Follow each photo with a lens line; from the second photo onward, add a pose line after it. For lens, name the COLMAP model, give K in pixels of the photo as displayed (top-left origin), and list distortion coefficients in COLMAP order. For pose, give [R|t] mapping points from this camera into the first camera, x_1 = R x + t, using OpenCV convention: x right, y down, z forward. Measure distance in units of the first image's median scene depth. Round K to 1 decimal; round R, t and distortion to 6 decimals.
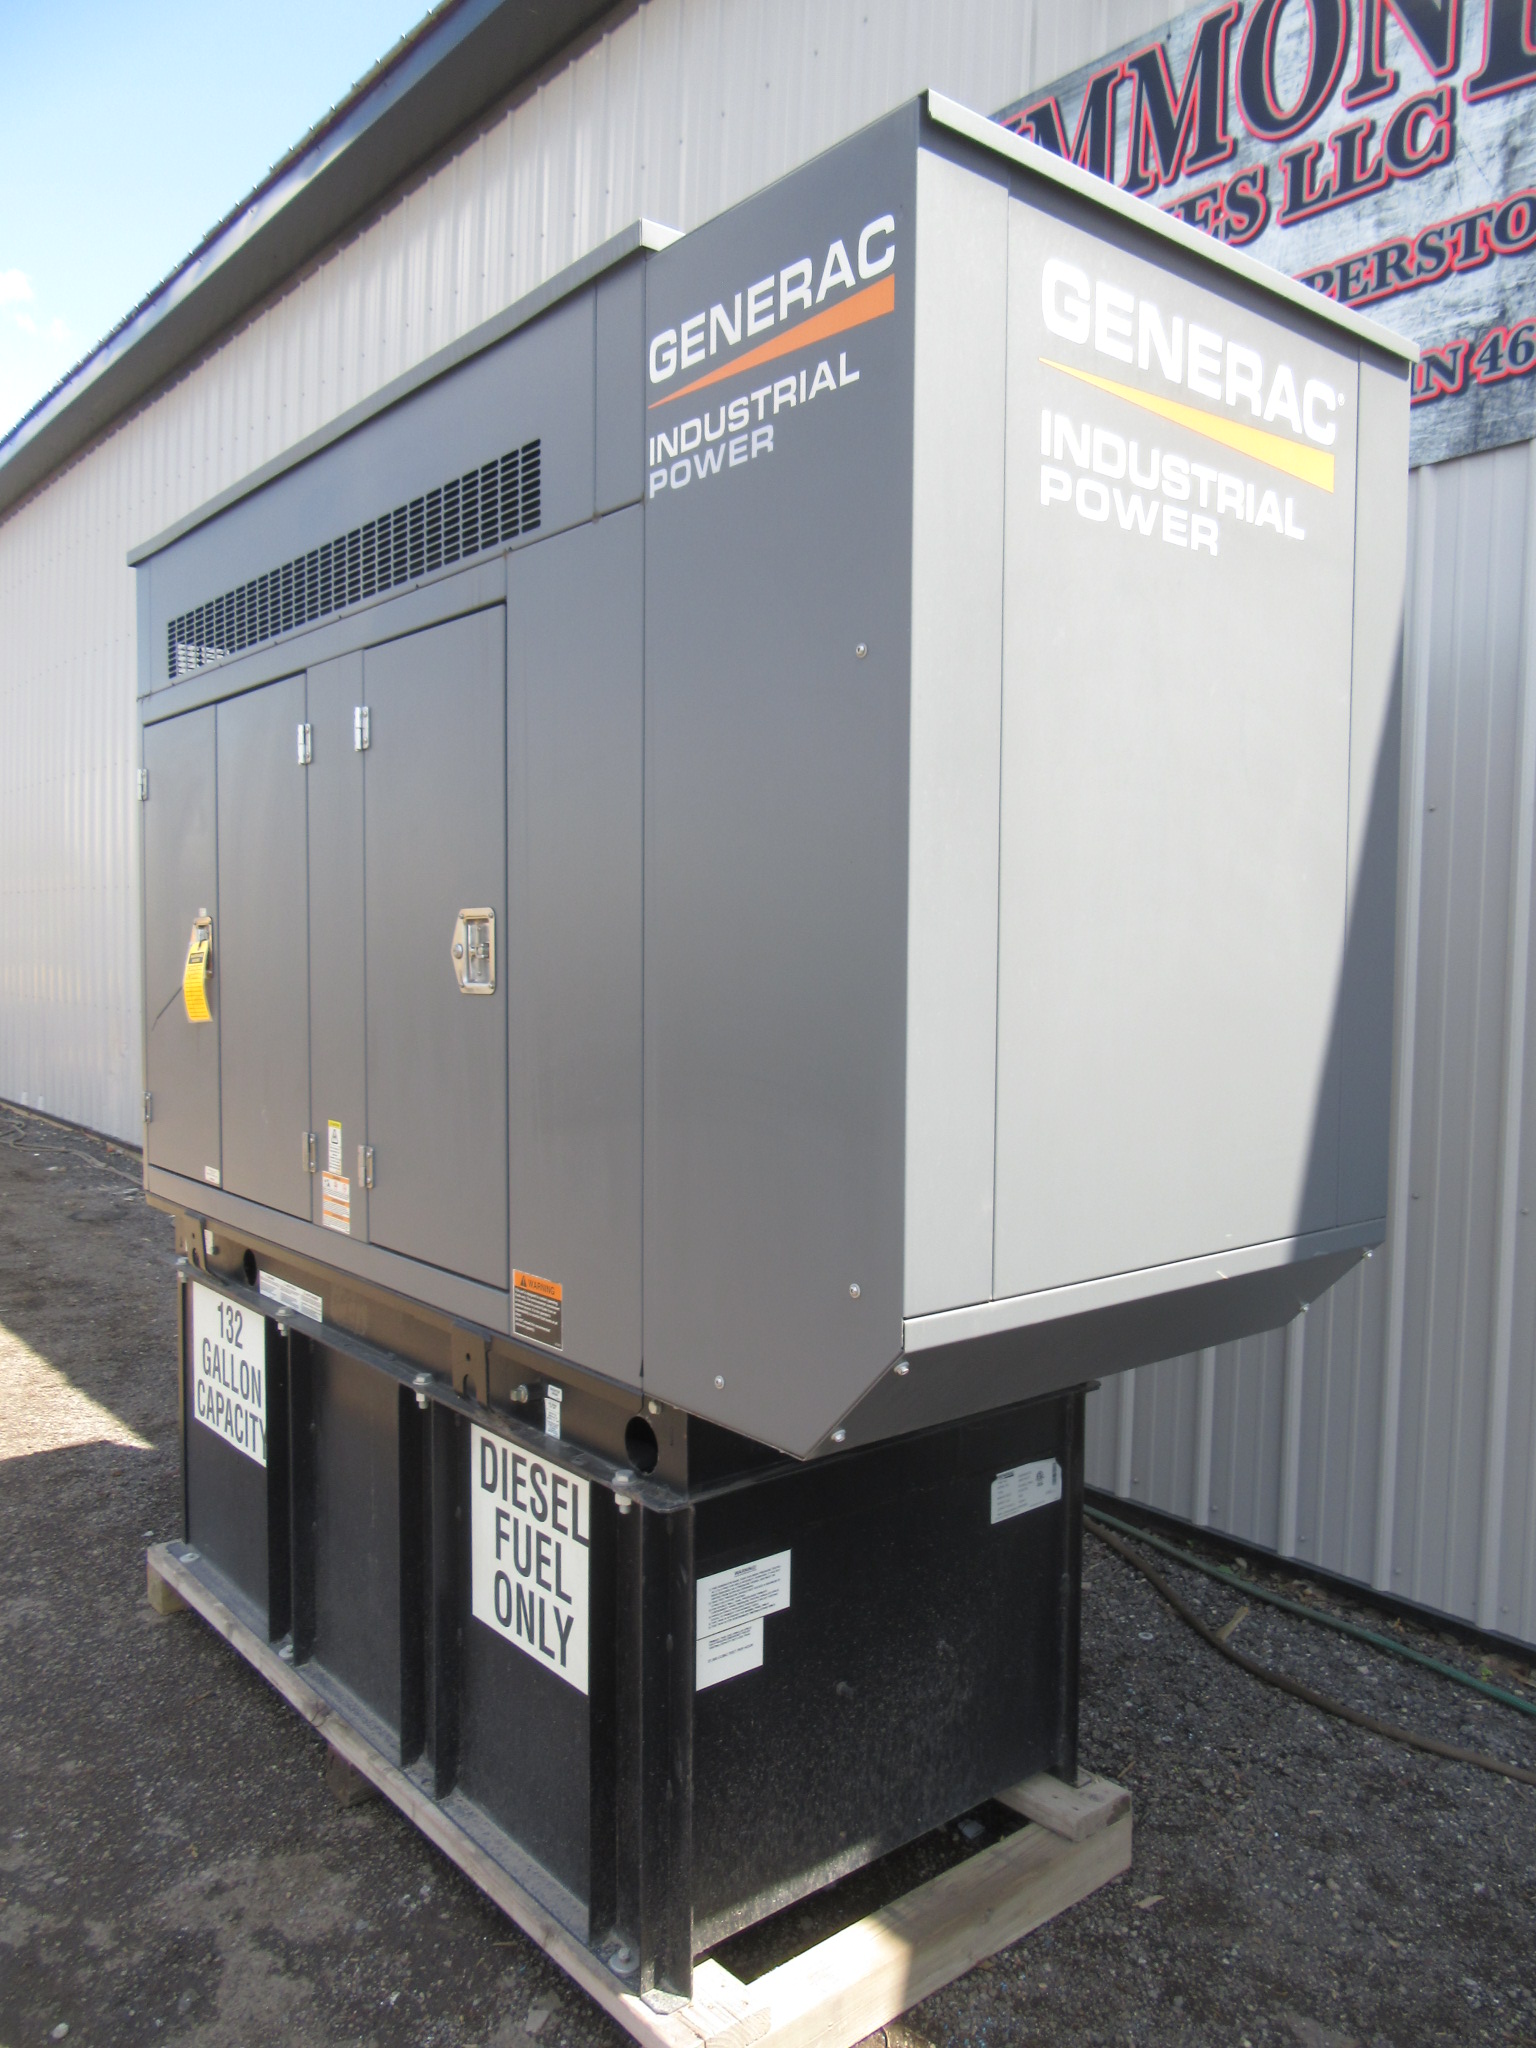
lens RADIAL K [[1509.1, 0, 762.0], [0, 1509.1, 1023.3], [0, 0, 1]] dist [-0.017155, 0.008098]
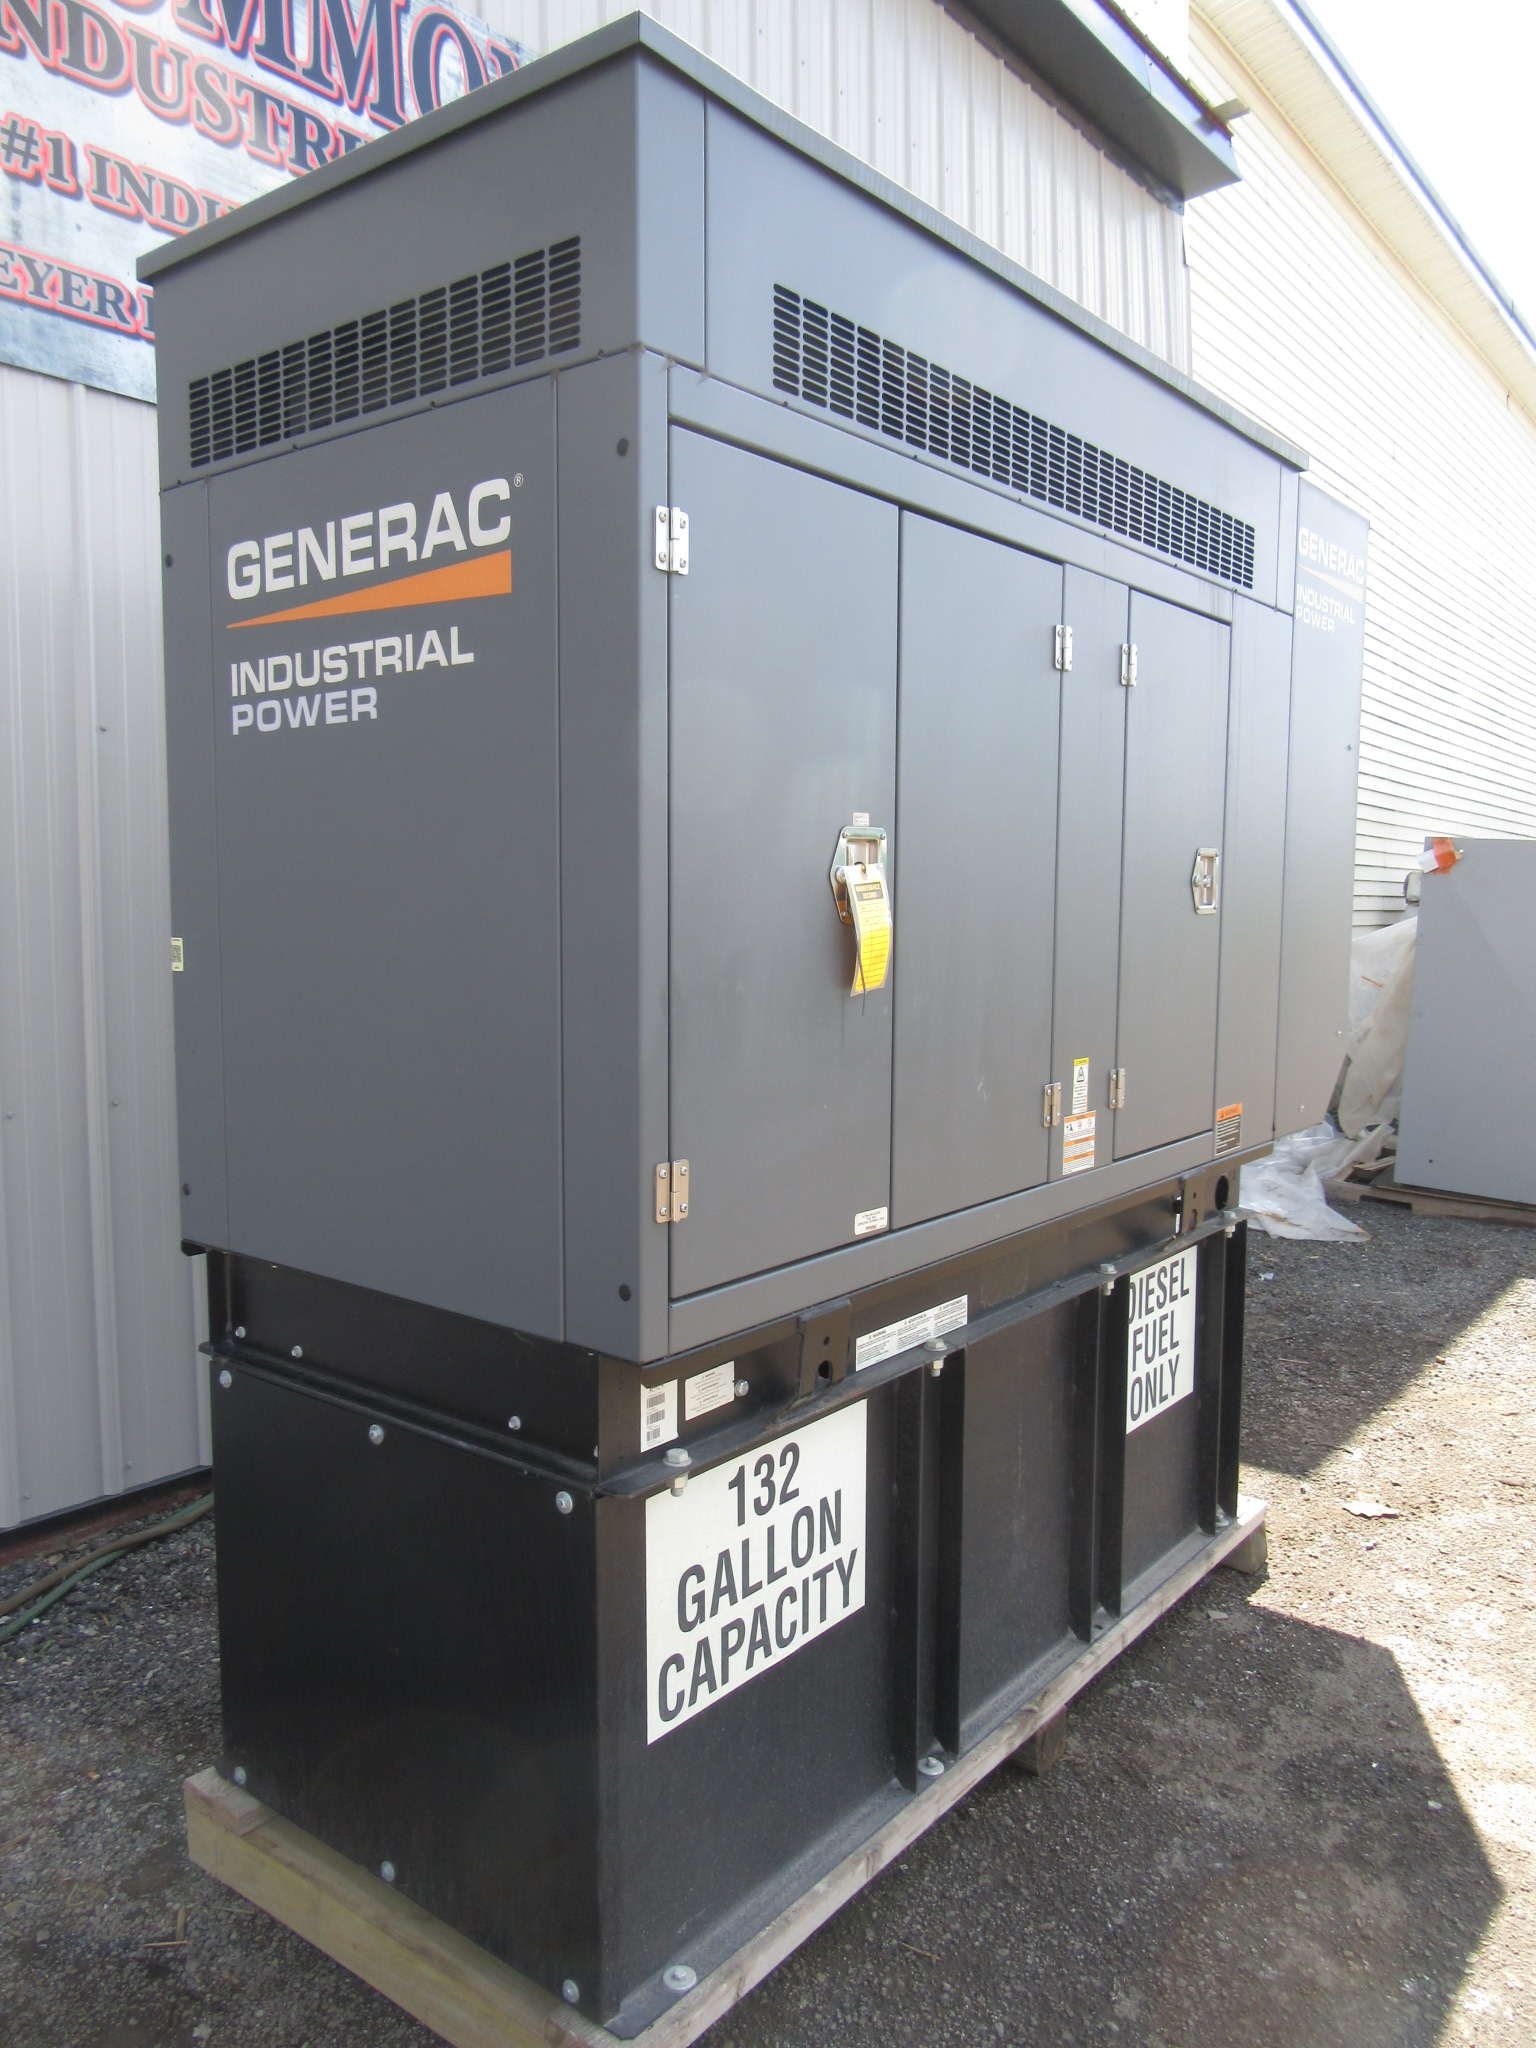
lens RADIAL K [[1509.1, 0, 766.1], [0, 1509.1, 1021.3], [0, 0, 1]] dist [-0.017155, 0.008098]
pose [[-0.211988, -0.095413, 0.972603, -1.376198], [0.042031, 0.993411, 0.106616, -0.081655], [-0.976368, 0.063481, -0.206581, 1.634433]]
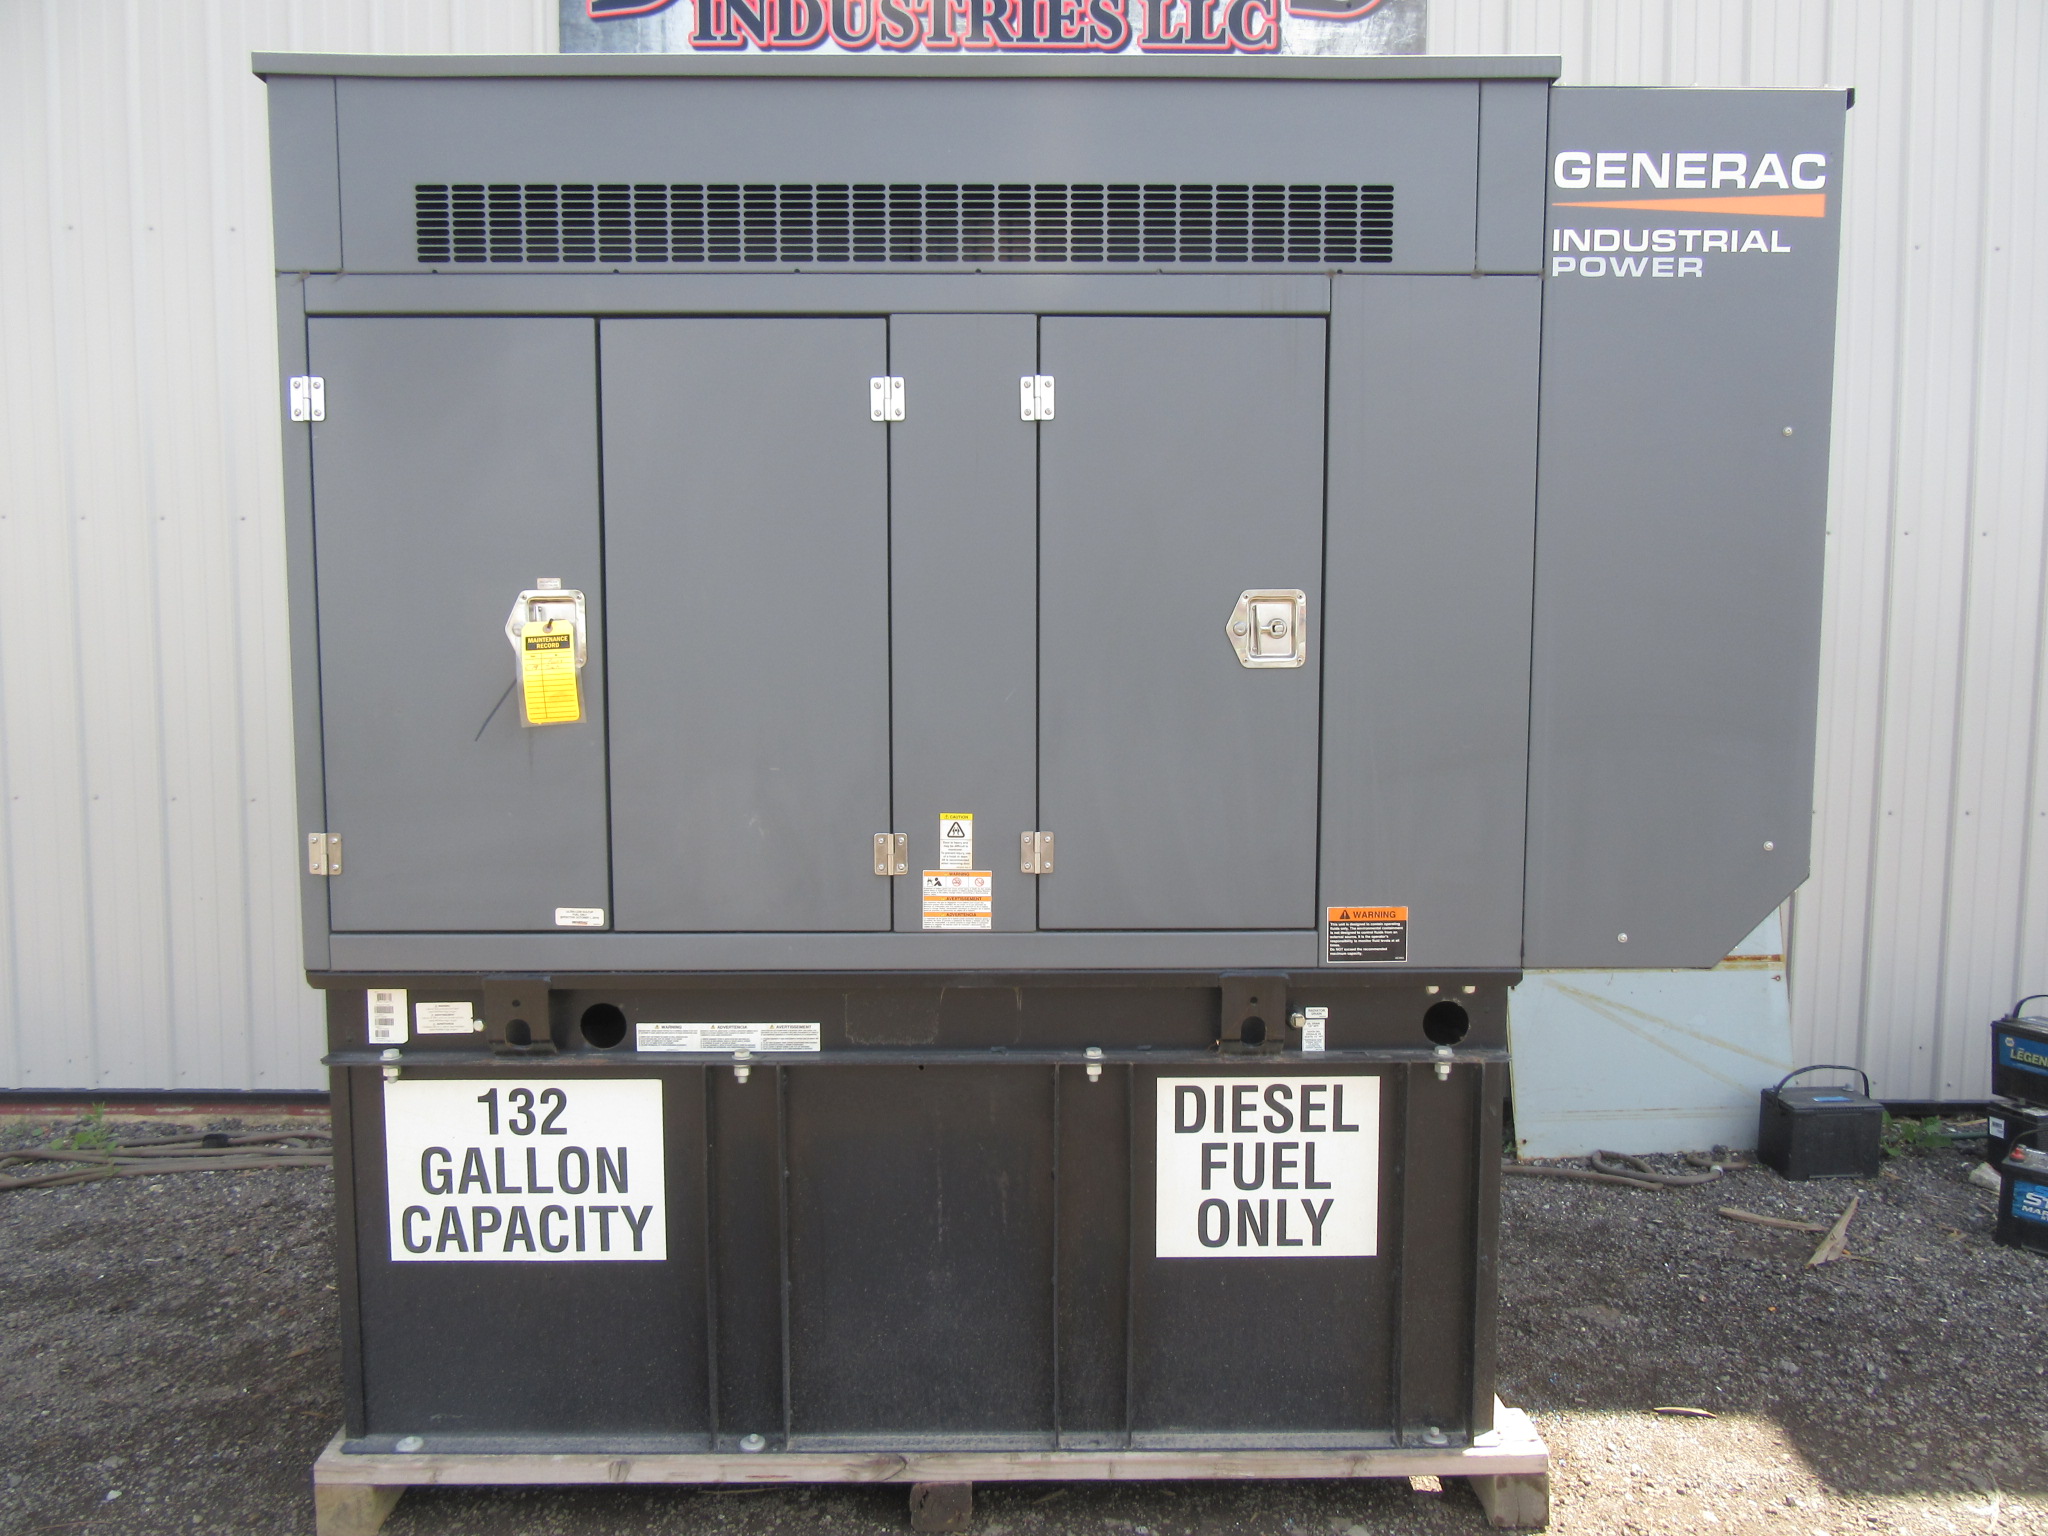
lens RADIAL K [[1509.1, 0, 1026.3], [0, 1509.1, 768.0], [0, 0, 1]] dist [-0.017155, 0.008098]
pose [[0.627473, -0.074796, 0.775037, -1.147111], [0.044092, 0.997192, 0.060538, -0.020971], [-0.777389, -0.003814, 0.629009, 0.444198]]
